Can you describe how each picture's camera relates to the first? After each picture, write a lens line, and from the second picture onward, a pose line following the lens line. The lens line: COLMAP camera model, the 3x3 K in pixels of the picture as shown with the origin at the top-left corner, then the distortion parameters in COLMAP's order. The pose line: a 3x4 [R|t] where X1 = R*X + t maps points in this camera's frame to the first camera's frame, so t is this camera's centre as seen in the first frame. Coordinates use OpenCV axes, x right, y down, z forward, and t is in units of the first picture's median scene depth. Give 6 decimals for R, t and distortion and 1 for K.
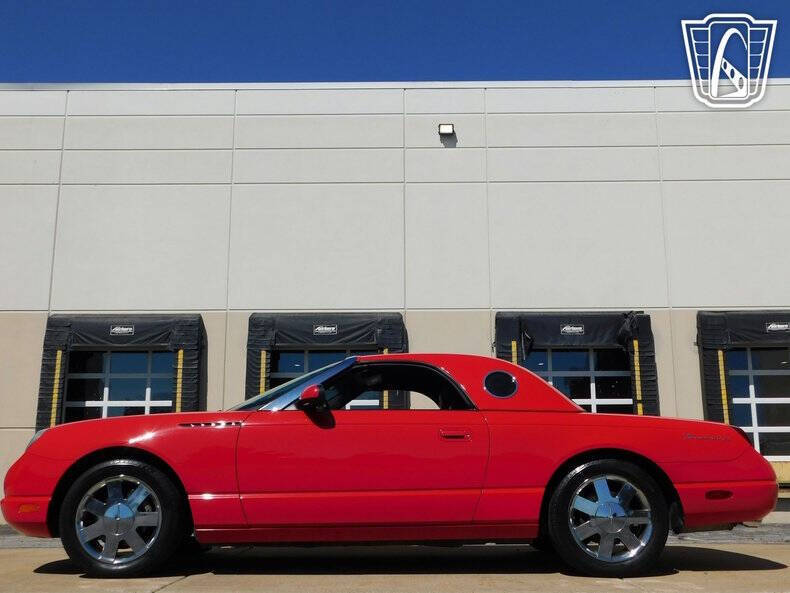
lens RADIAL K [[723.5, 0, 415.7], [0, 723.5, 329.9], [0, 0, 1]] dist [-0.002008, 0.000664]
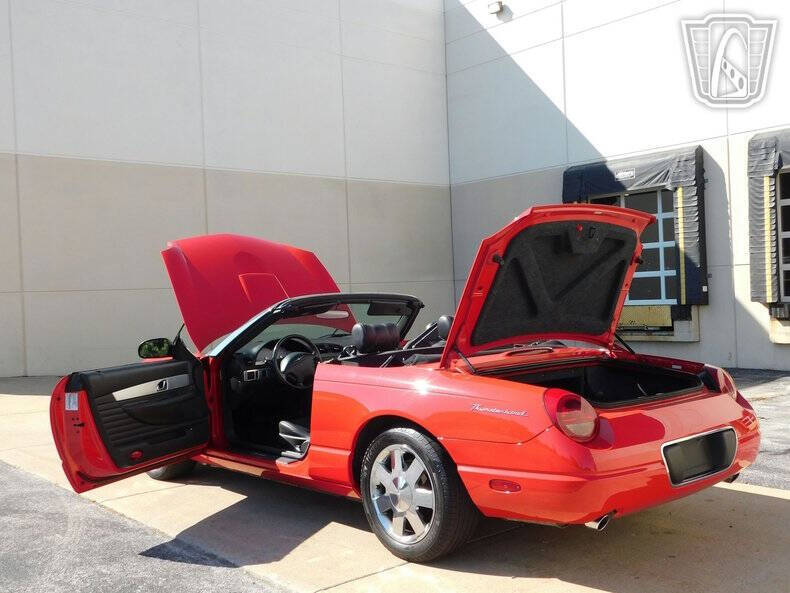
lens RADIAL K [[850.0, 0, 395.0], [0, 850.0, 296.5], [0, 0, 1]] dist [0.001614, 0.008476]
pose [[0.646608, -0.020913, -0.762536, 0.281687], [0.163230, 0.980264, 0.111530, -0.017635], [0.745154, -0.196585, 0.637260, -0.018222]]
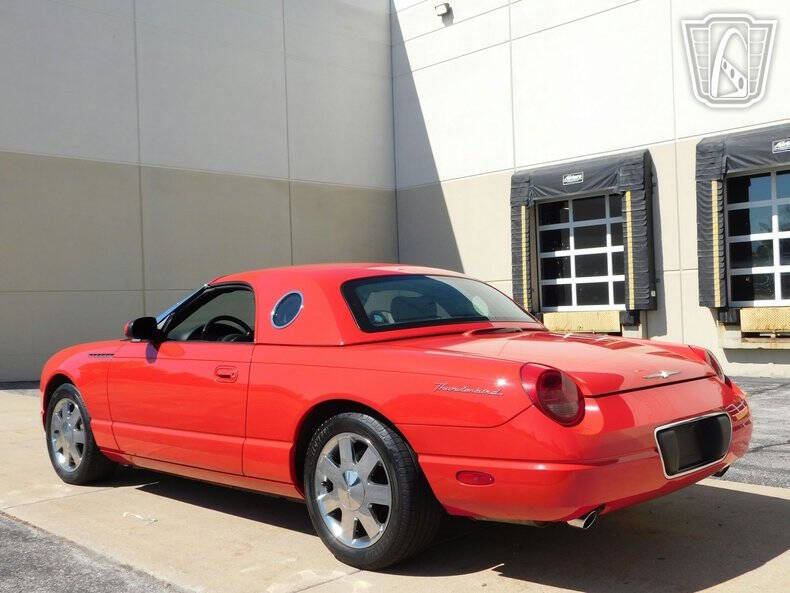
lens RADIAL K [[850.0, 0, 395.0], [0, 850.0, 296.5], [0, 0, 1]] dist [0.001614, 0.008476]
pose [[0.696738, -0.029079, -0.716736, 0.252179], [0.150187, 0.982946, 0.106117, -0.000967], [0.701427, -0.181581, 0.689223, 0.000861]]
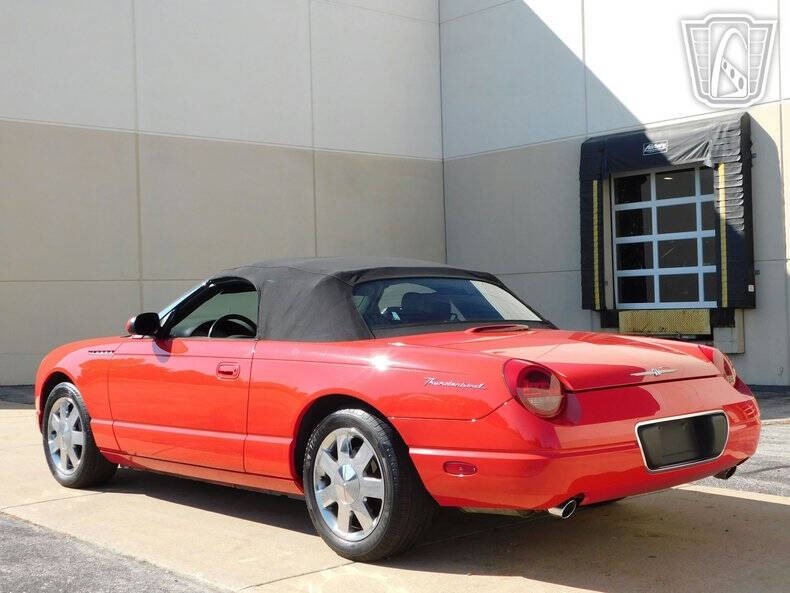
lens RADIAL K [[1074.3, 0, 395.0], [0, 1074.3, 296.5], [0, 0, 1]] dist [0.022086, 0.020643]
pose [[0.657491, -0.019129, -0.753220, 0.310318], [0.149780, 0.983045, 0.105778, -0.007057], [0.738425, -0.182365, 0.649208, -0.031770]]
